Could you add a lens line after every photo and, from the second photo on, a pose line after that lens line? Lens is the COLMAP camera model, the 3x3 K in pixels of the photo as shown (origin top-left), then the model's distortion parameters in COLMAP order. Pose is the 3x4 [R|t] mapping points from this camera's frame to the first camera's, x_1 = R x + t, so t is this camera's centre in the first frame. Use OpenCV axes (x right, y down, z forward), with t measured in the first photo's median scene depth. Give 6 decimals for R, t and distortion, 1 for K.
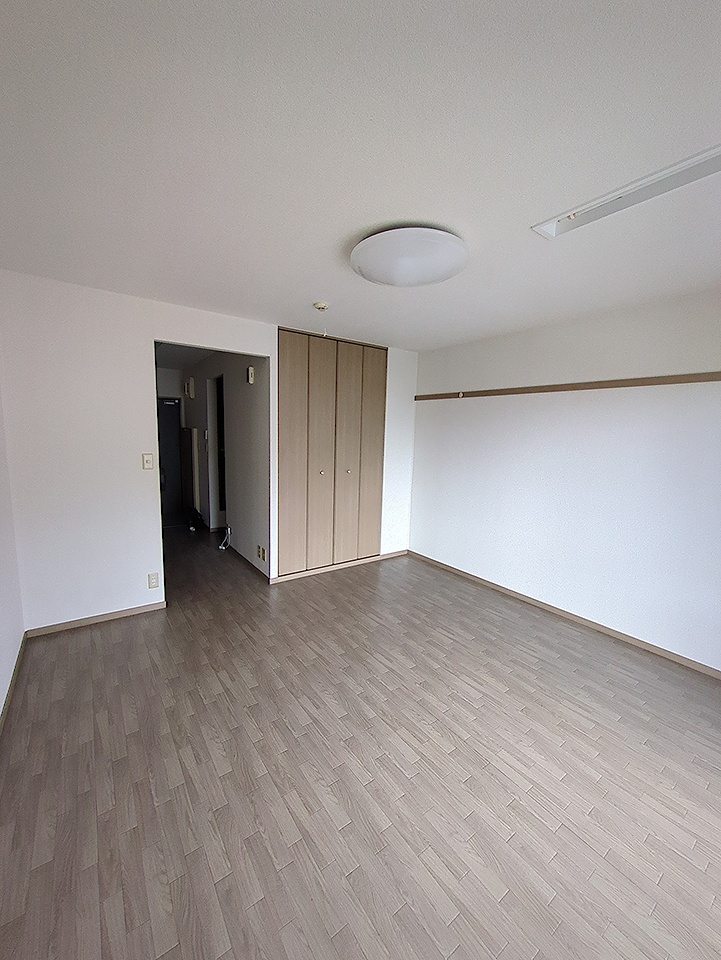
lens RADIAL K [[376.6, 0, 356.6], [0, 376.6, 471.9], [0, 0, 1]] dist [0.001053, 0.000168]
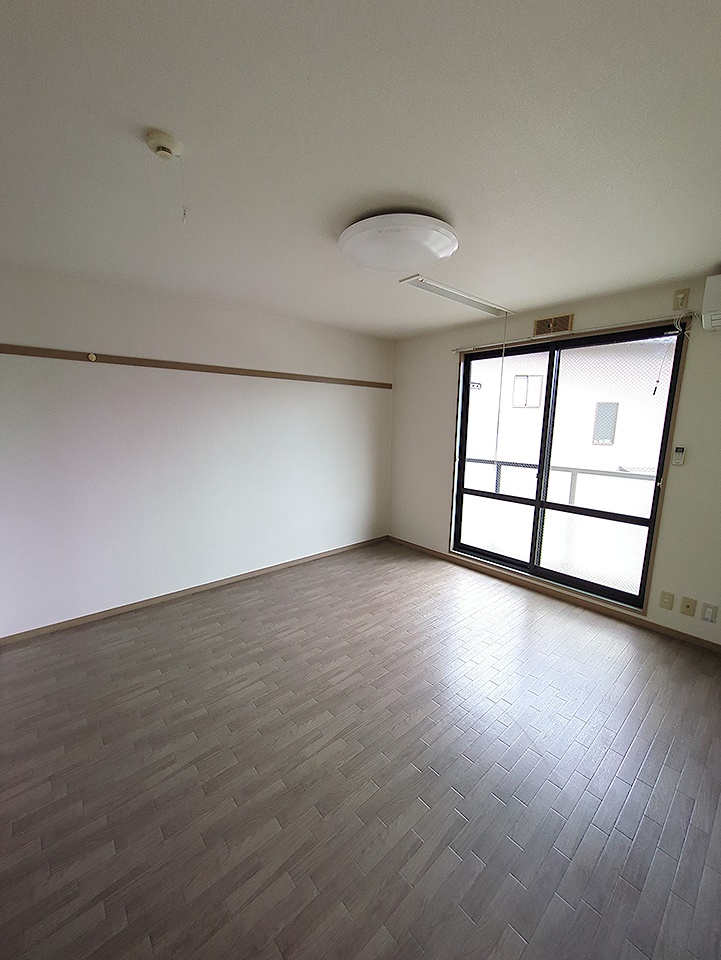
lens RADIAL K [[376.6, 0, 354.7], [0, 376.6, 485.3], [0, 0, 1]] dist [0.001053, 0.000168]
pose [[-0.076971, -0.203755, 0.975991, -0.589227], [0.093942, 0.973059, 0.210552, -0.108652], [-0.992598, 0.107893, -0.055756, 0.794286]]
